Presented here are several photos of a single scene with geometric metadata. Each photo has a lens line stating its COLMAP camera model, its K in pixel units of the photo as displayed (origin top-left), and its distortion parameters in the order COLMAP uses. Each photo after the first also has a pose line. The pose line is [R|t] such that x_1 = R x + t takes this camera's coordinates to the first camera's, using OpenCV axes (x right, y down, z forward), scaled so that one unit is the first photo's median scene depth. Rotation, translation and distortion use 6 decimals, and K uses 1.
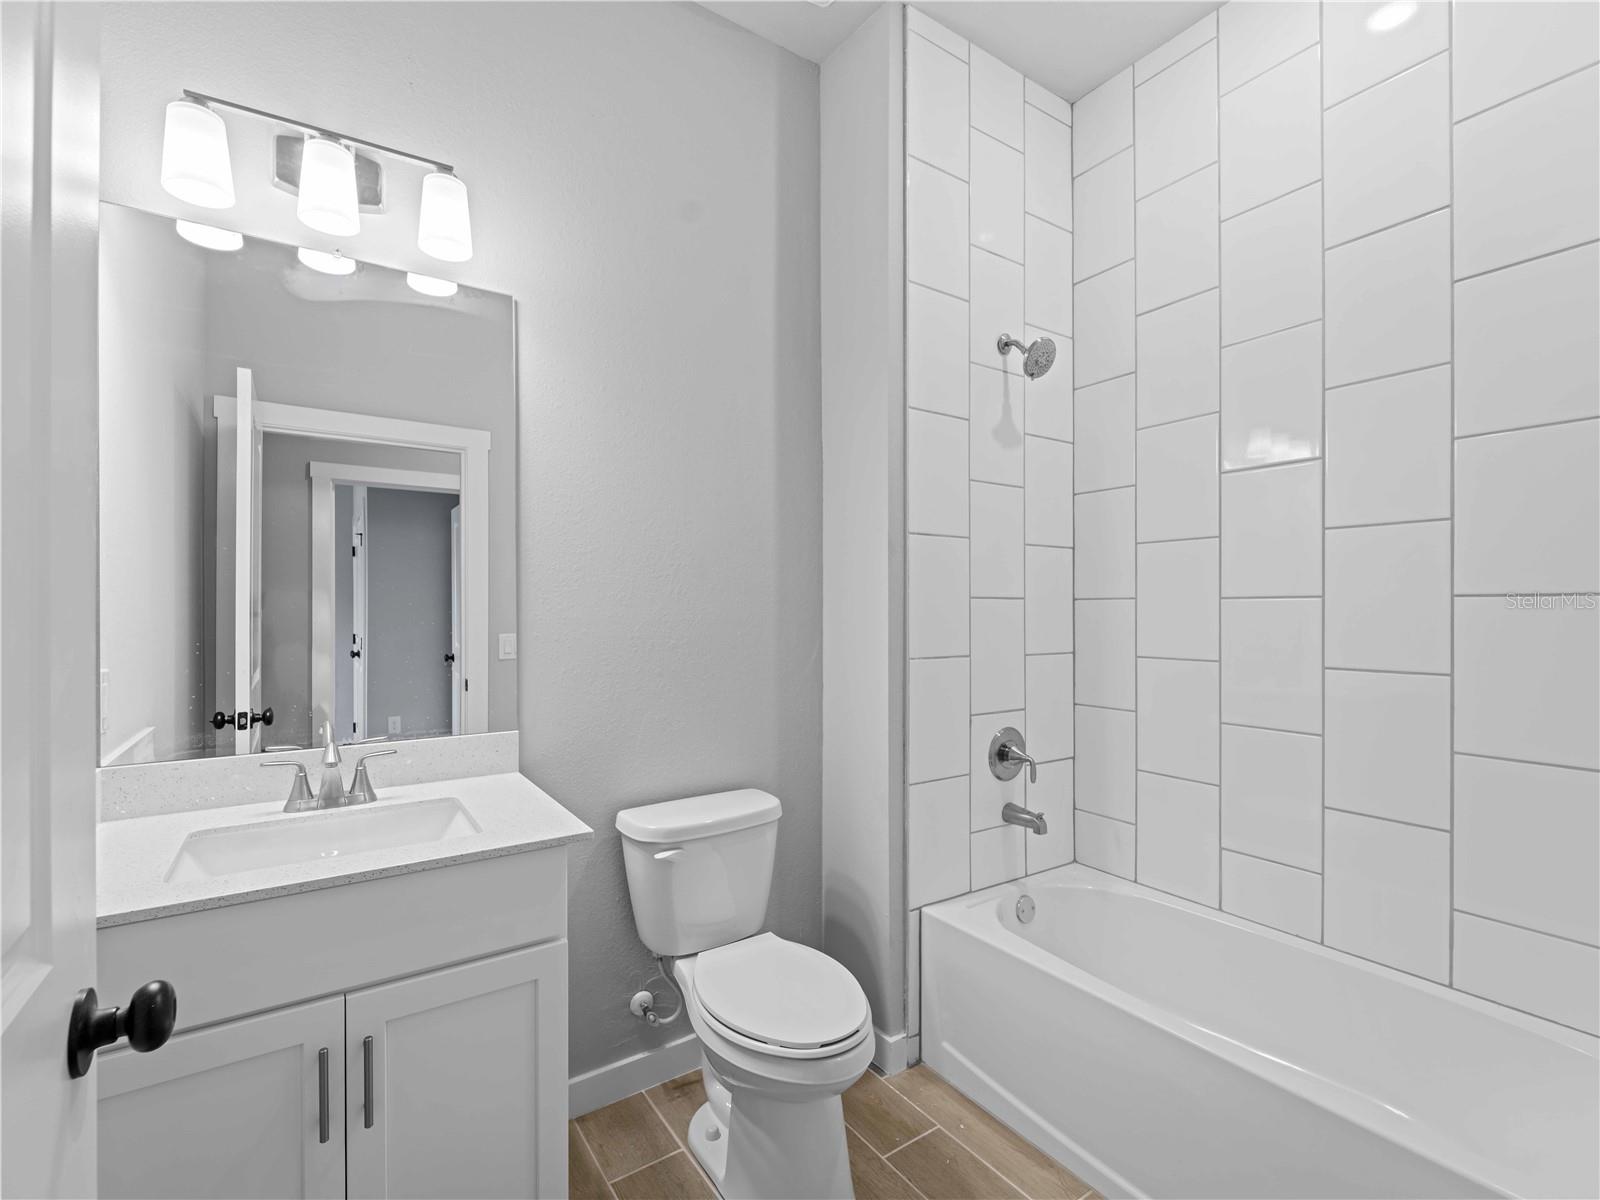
lens RADIAL K [[721.2, 0, 792.7], [0, 721.2, 604.1], [0, 0, 1]] dist [-0.004490, -0.000740]
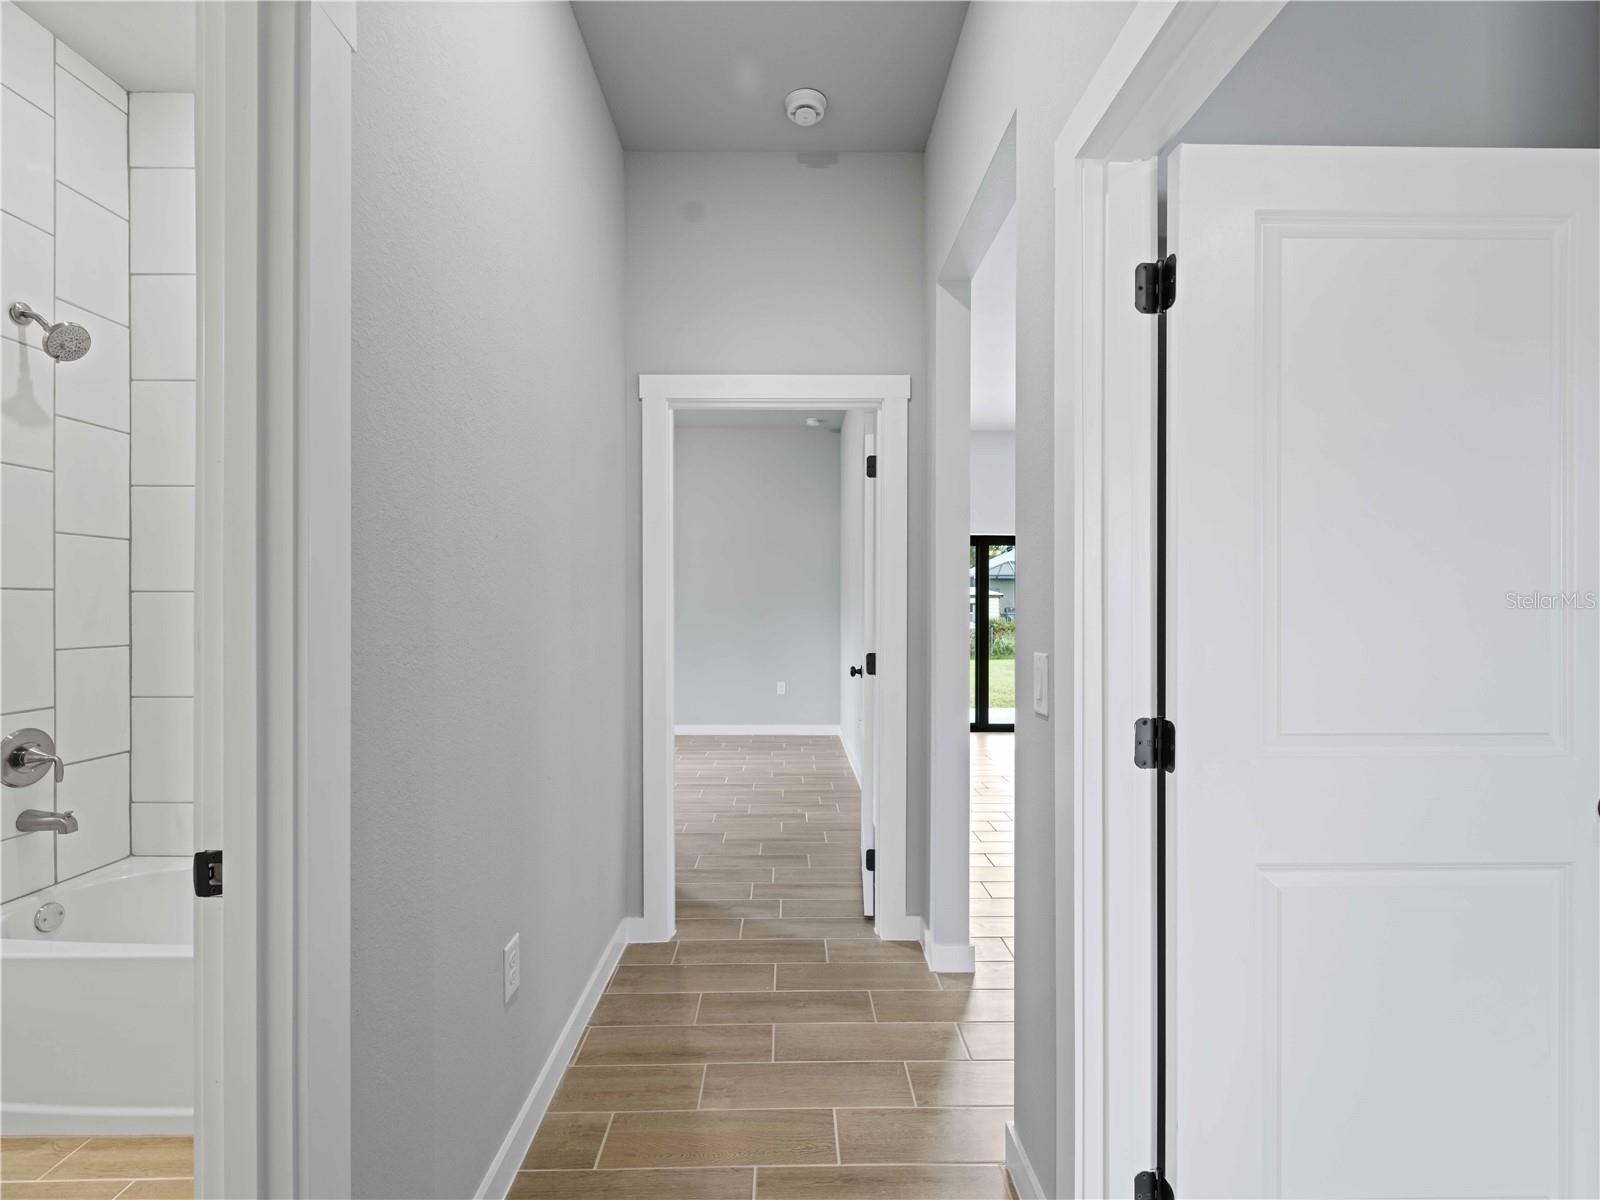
lens RADIAL K [[721.2, 0, 797.7], [0, 721.2, 602.6], [0, 0, 1]] dist [-0.004490, -0.000740]
pose [[0.540057, 0.001026, 0.841628, 0.059980], [-0.005842, 0.999980, 0.002529, 0.000798], [-0.841608, -0.006282, 0.540053, -0.331666]]
